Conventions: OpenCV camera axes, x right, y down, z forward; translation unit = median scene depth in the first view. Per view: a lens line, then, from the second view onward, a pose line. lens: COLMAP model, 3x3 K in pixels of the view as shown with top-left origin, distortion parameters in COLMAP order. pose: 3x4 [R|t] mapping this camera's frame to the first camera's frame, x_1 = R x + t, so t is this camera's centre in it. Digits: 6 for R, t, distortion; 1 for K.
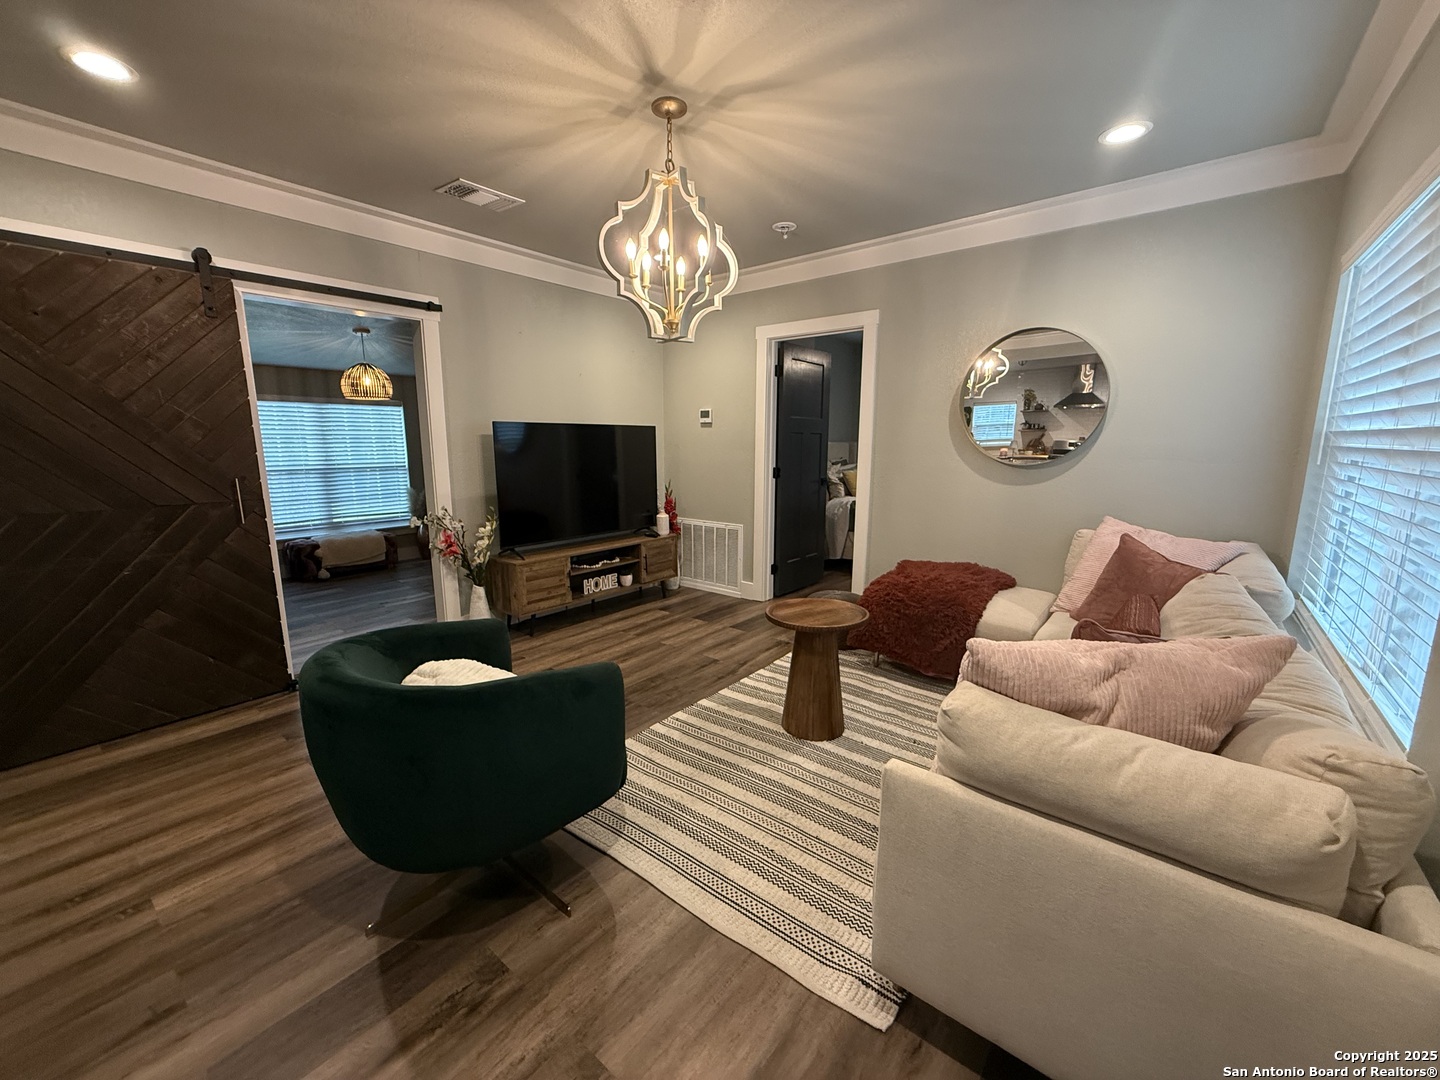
lens RADIAL K [[574.2, 0, 718.2], [0, 574.2, 540.0], [0, 0, 1]] dist [-0.000455, -0.000317]
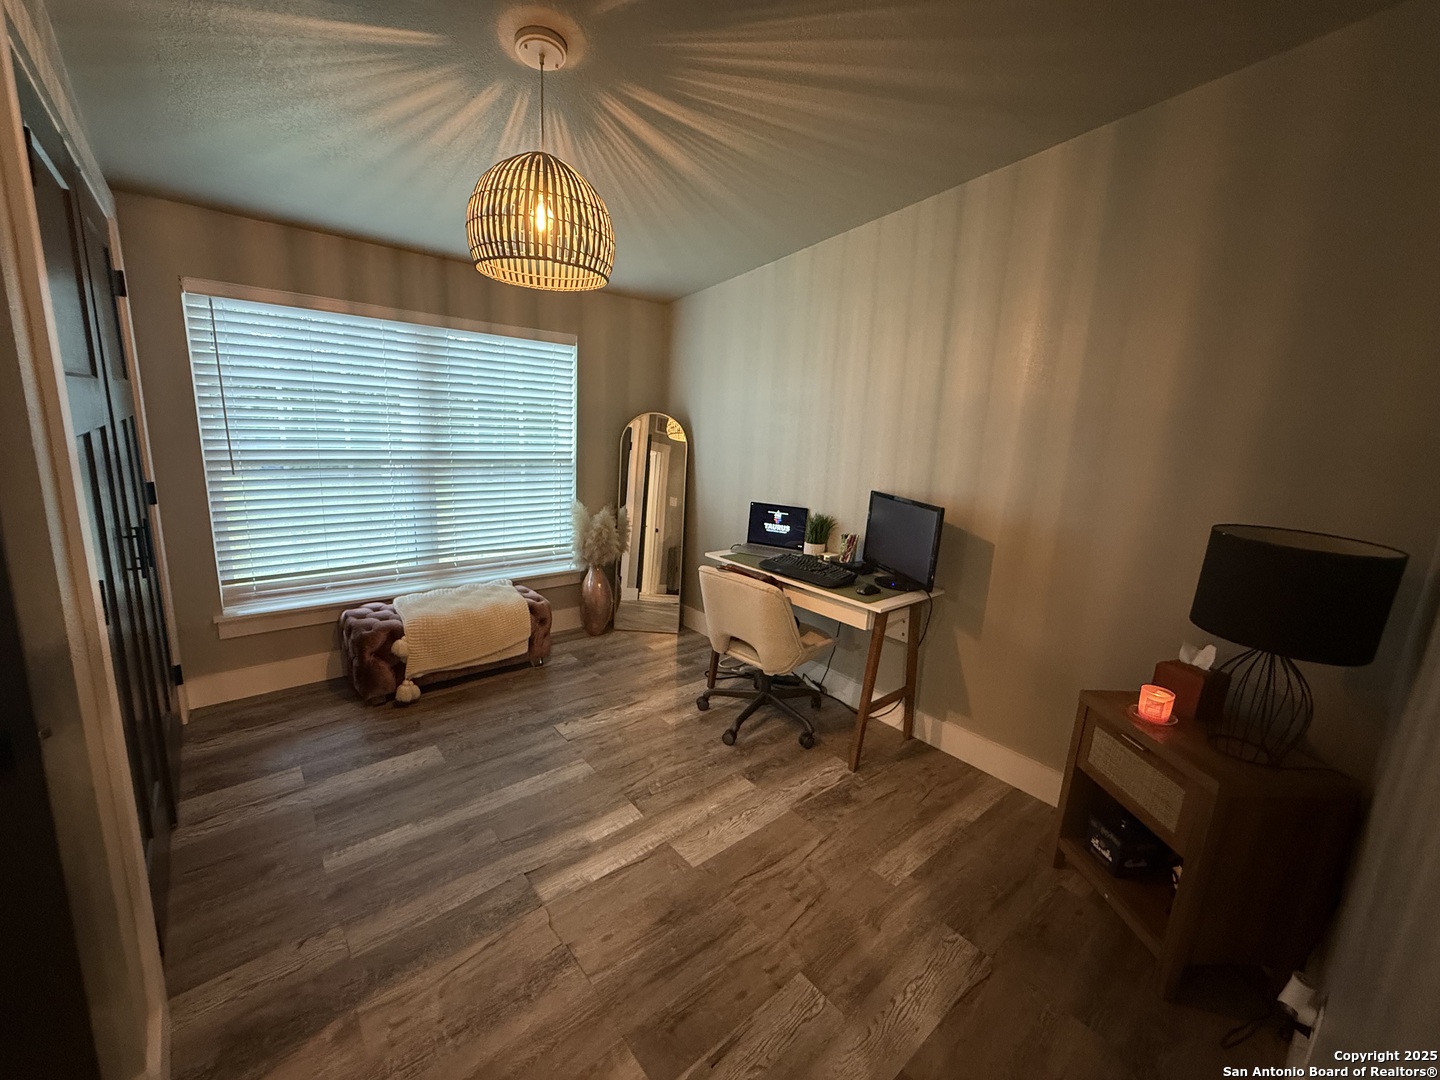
lens RADIAL K [[574.2, 0, 718.2], [0, 574.2, 540.0], [0, 0, 1]] dist [-0.000455, -0.000317]
pose [[0.982665, 0.095104, -0.159135, -0.347089], [-0.089331, 0.995071, 0.043057, -0.097751], [0.162446, -0.028095, 0.986317, 0.538283]]
